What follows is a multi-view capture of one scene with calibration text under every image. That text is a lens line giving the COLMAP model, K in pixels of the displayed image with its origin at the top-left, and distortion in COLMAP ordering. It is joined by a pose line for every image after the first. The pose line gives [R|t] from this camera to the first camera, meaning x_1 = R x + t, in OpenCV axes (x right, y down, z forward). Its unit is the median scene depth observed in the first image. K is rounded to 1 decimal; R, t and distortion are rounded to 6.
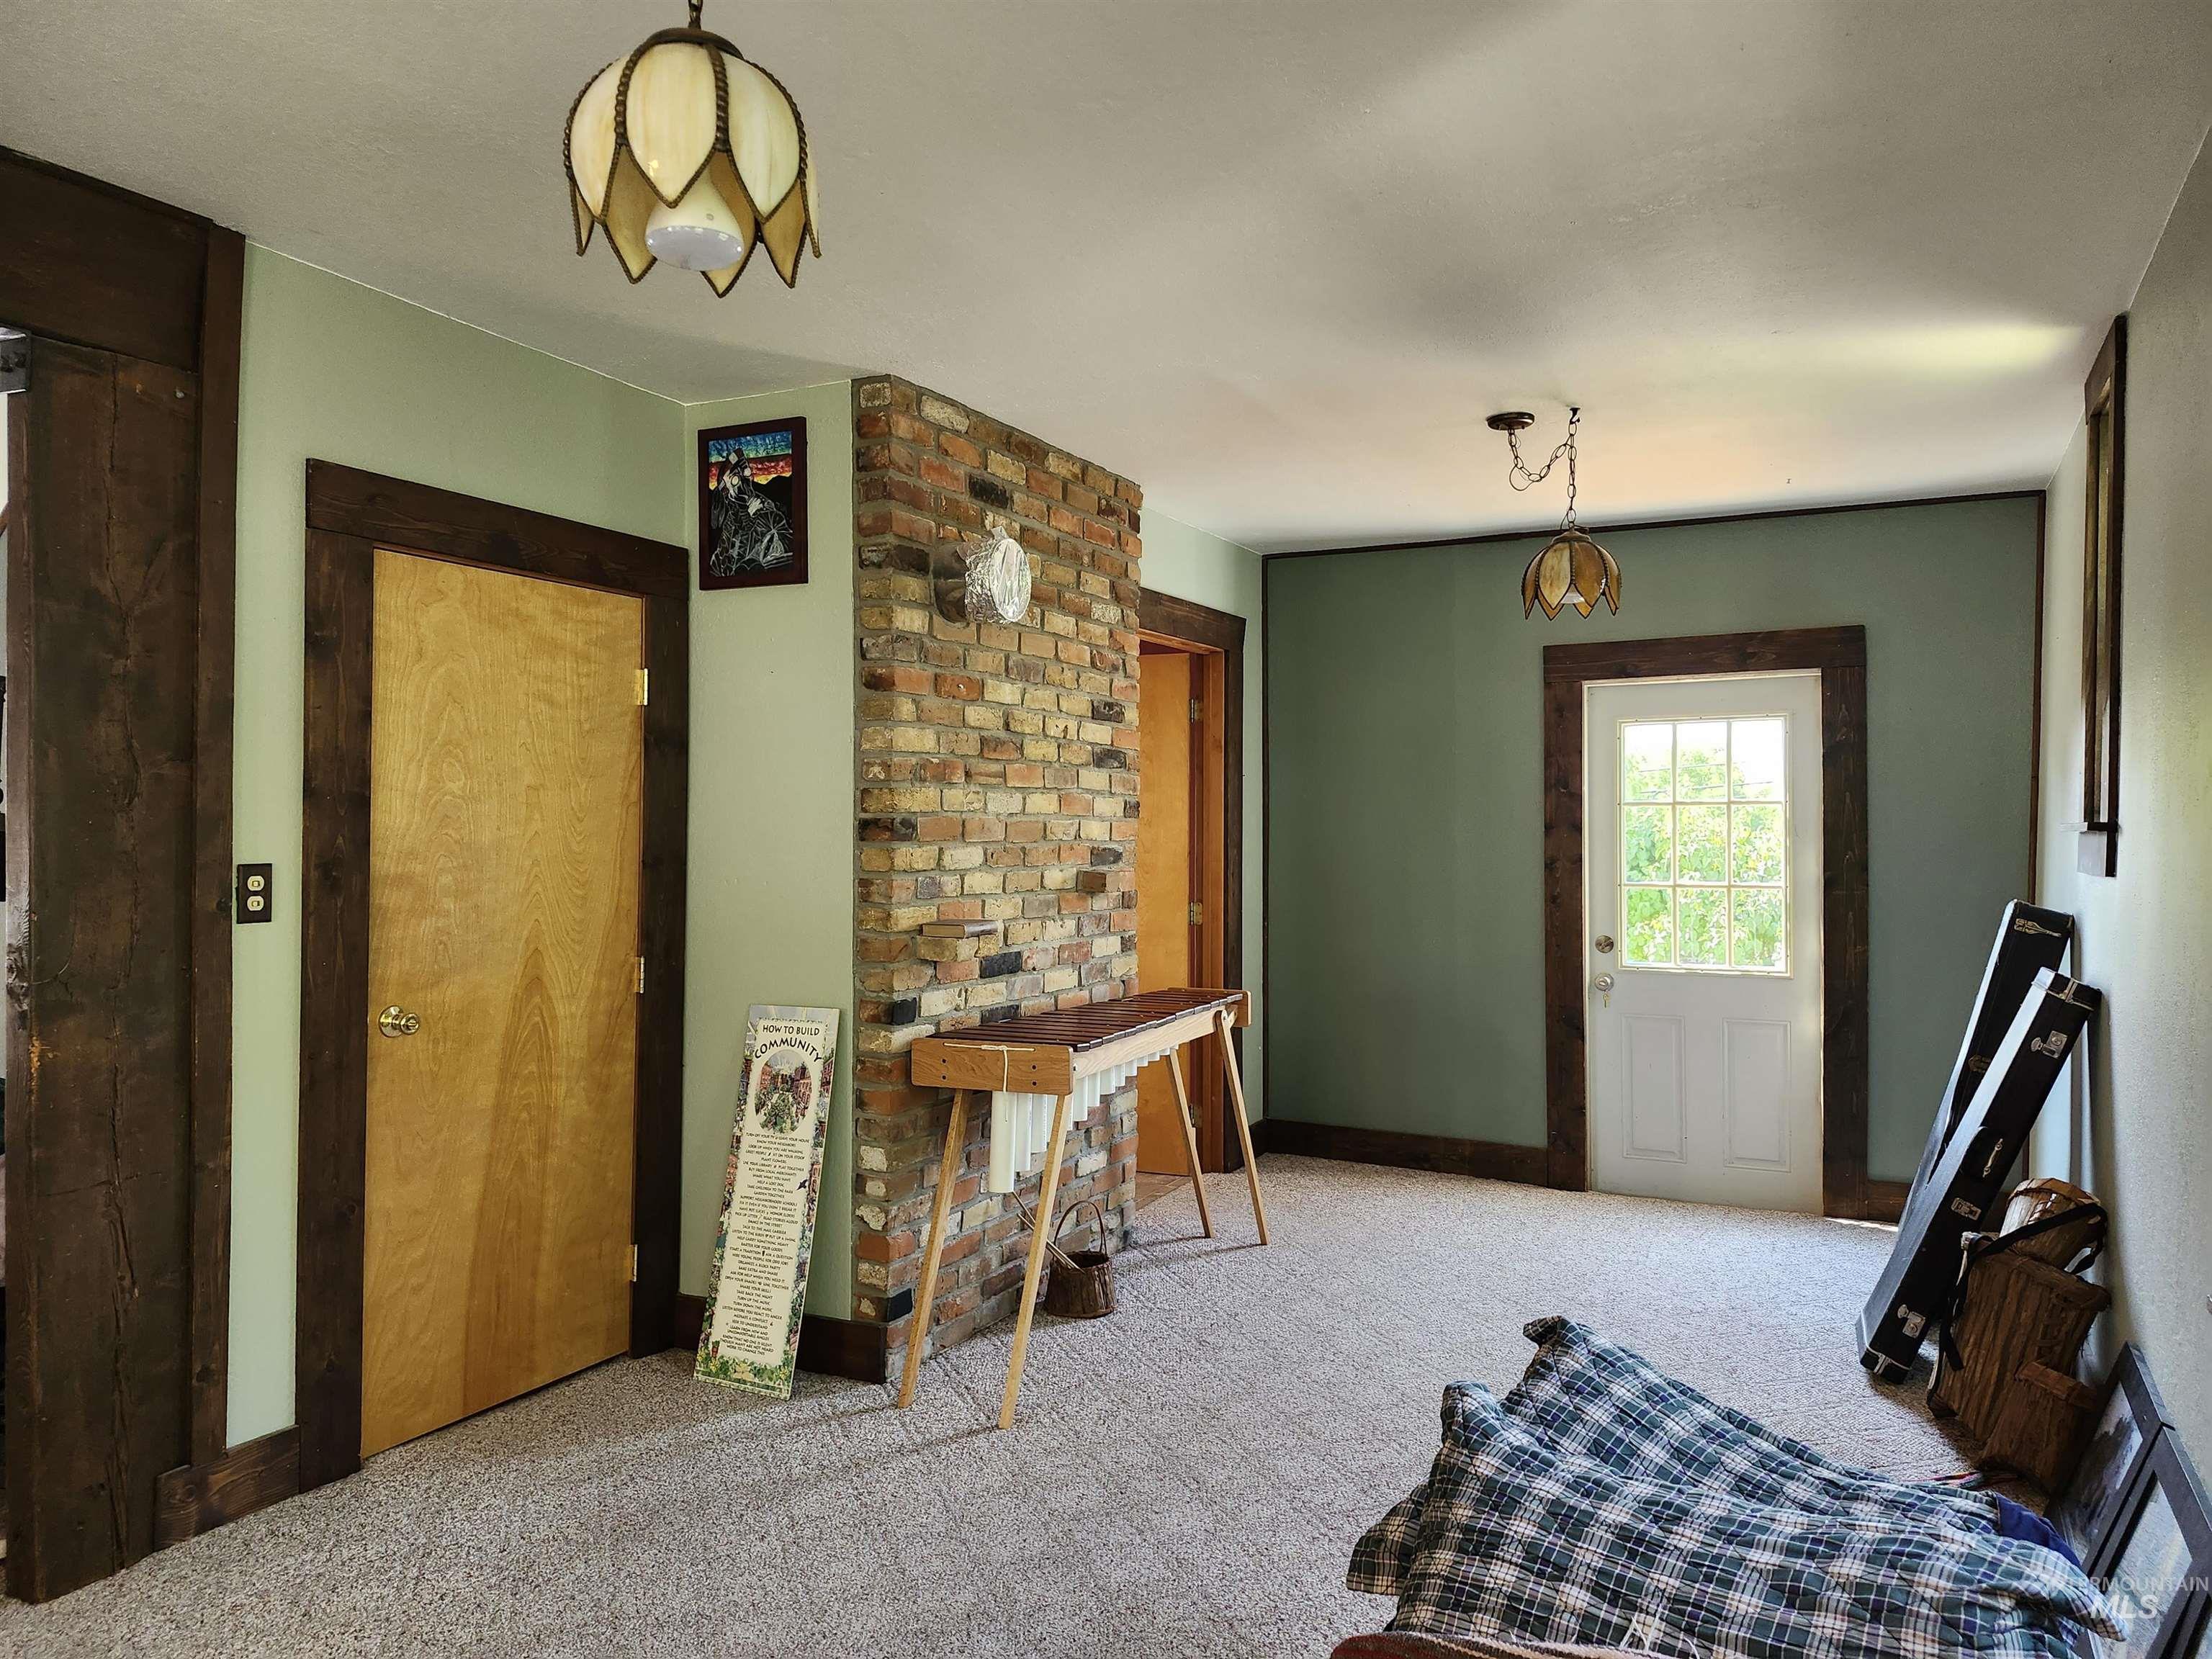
lens RADIAL K [[1554.7, 0, 1115.4], [0, 1554.7, 843.1], [0, 0, 1]] dist [0.072537, -0.071519]
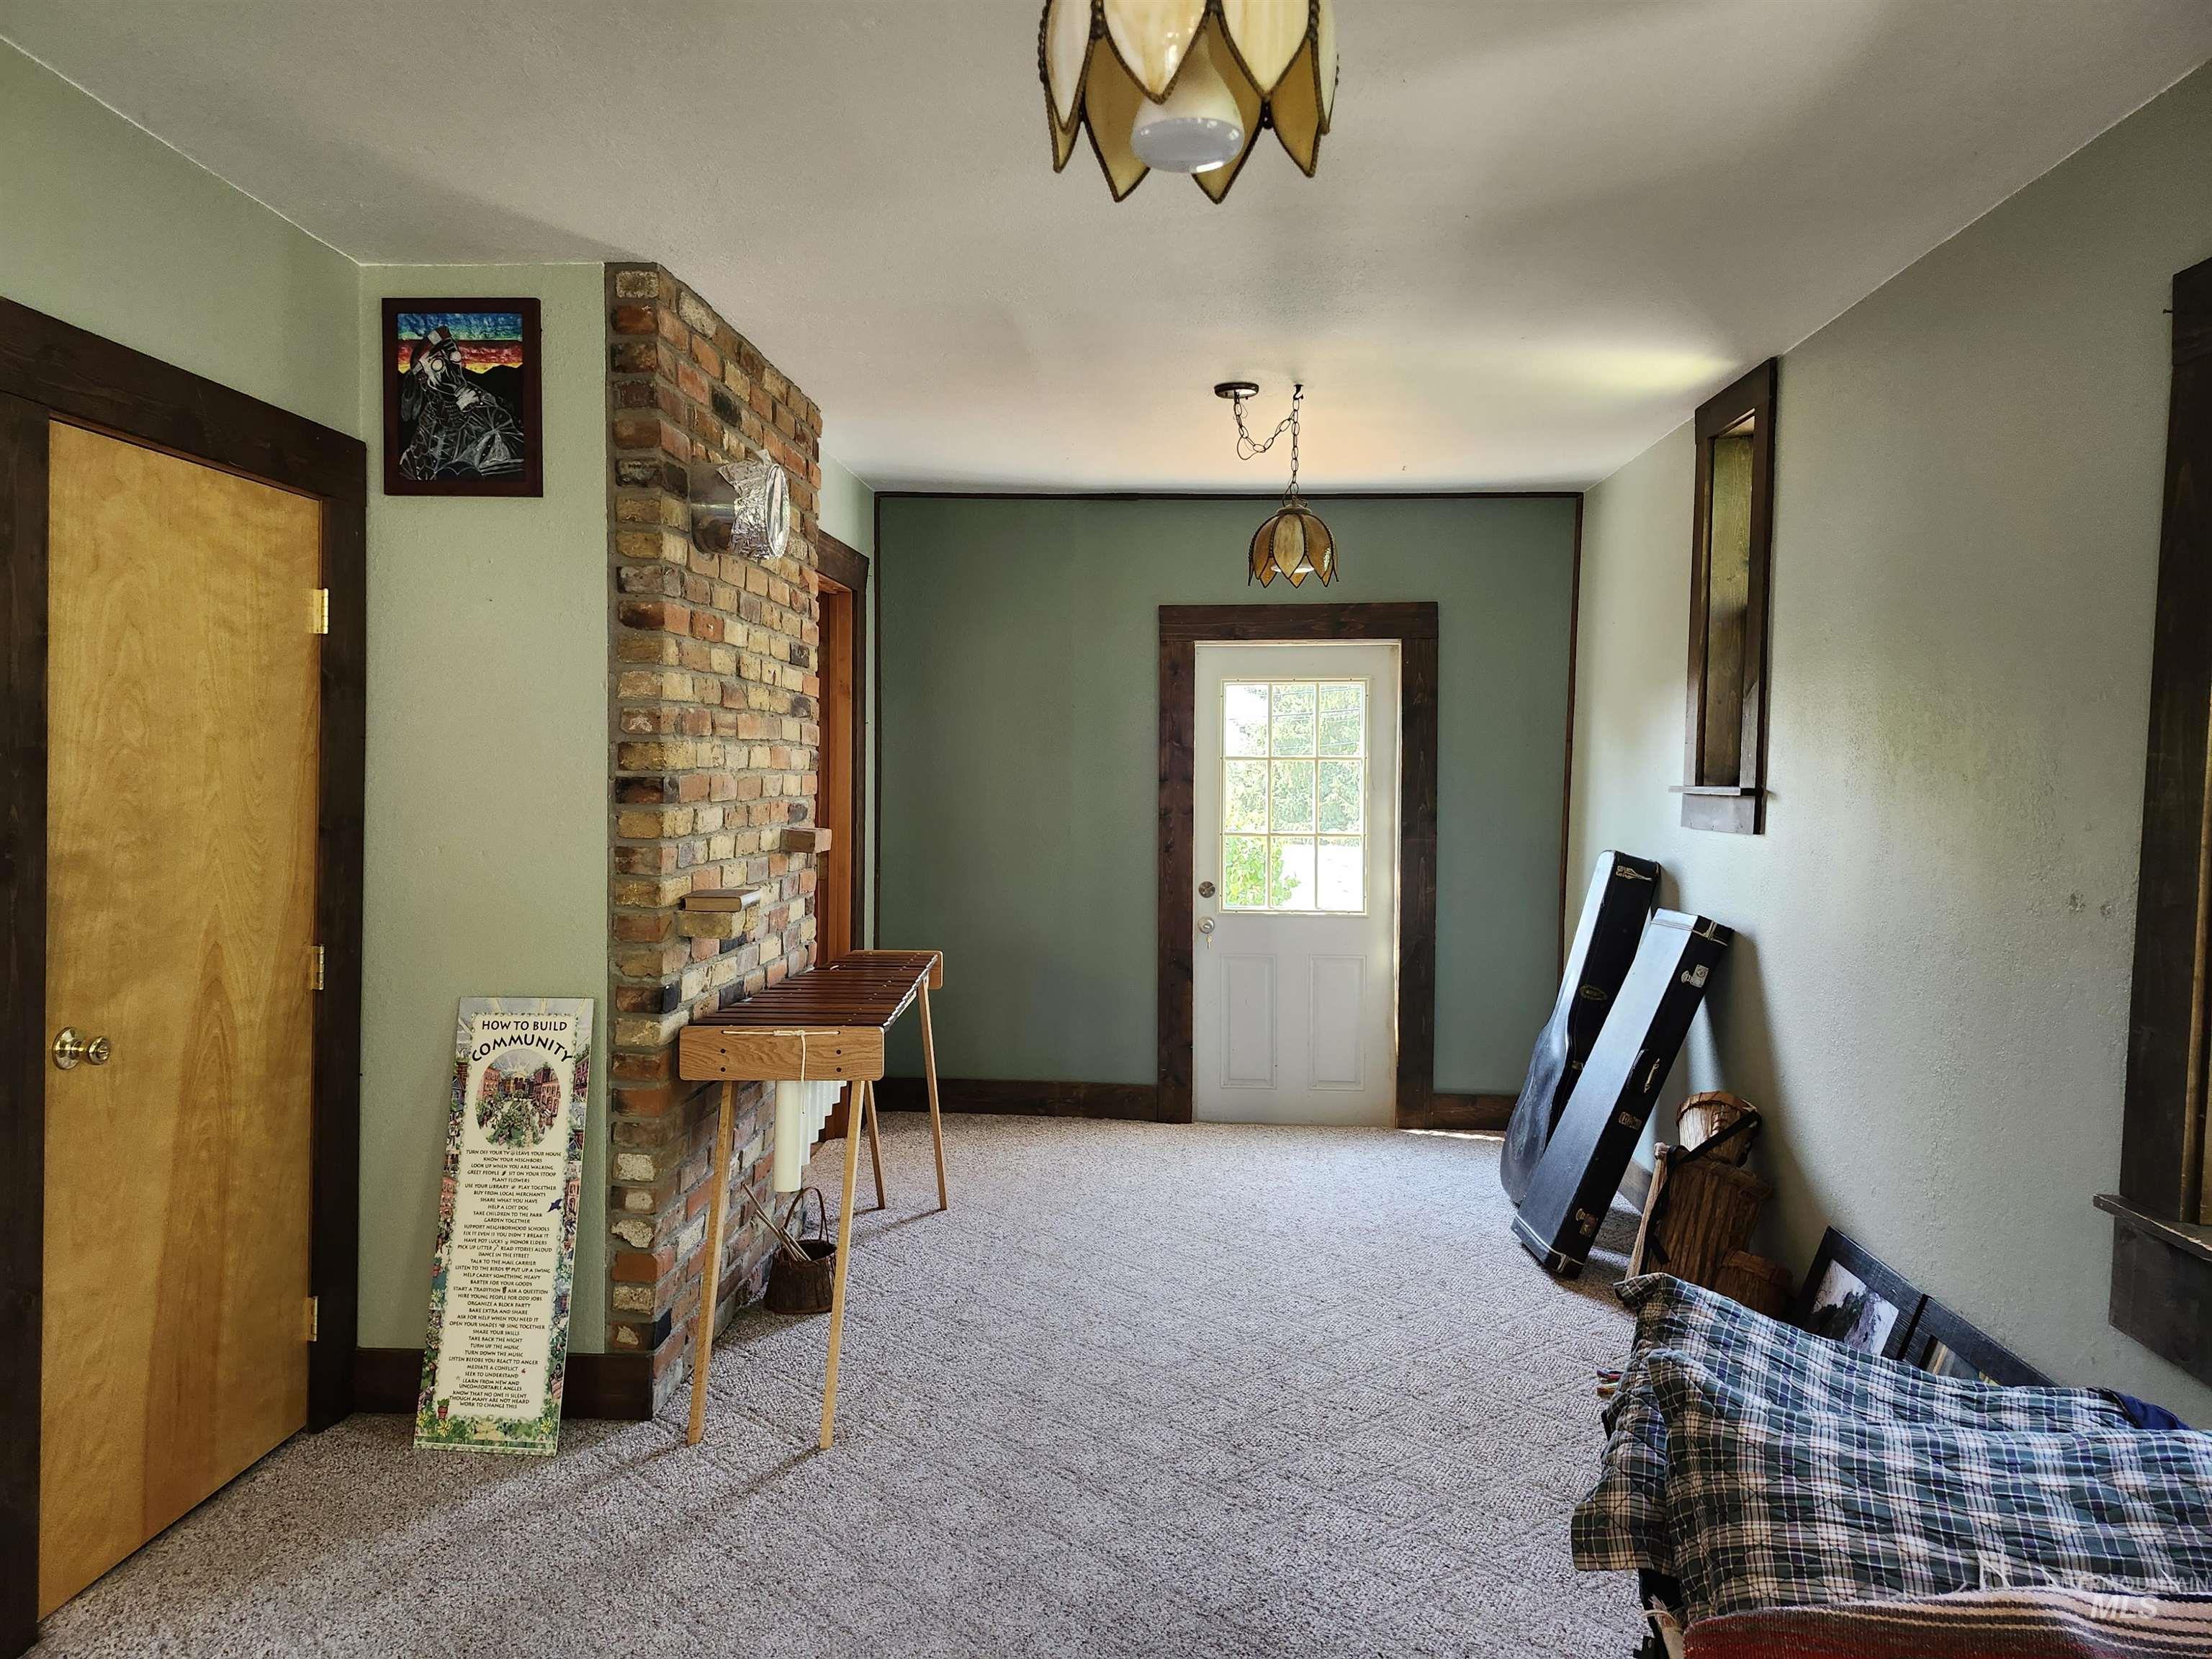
lens RADIAL K [[1554.7, 0, 1132.6], [0, 1554.7, 827.1], [0, 0, 1]] dist [0.072537, -0.071519]
pose [[0.922082, -0.006506, 0.386939, -0.236618], [-0.005424, 0.999543, 0.029731, -0.015439], [-0.386956, -0.029513, 0.921626, 0.088364]]
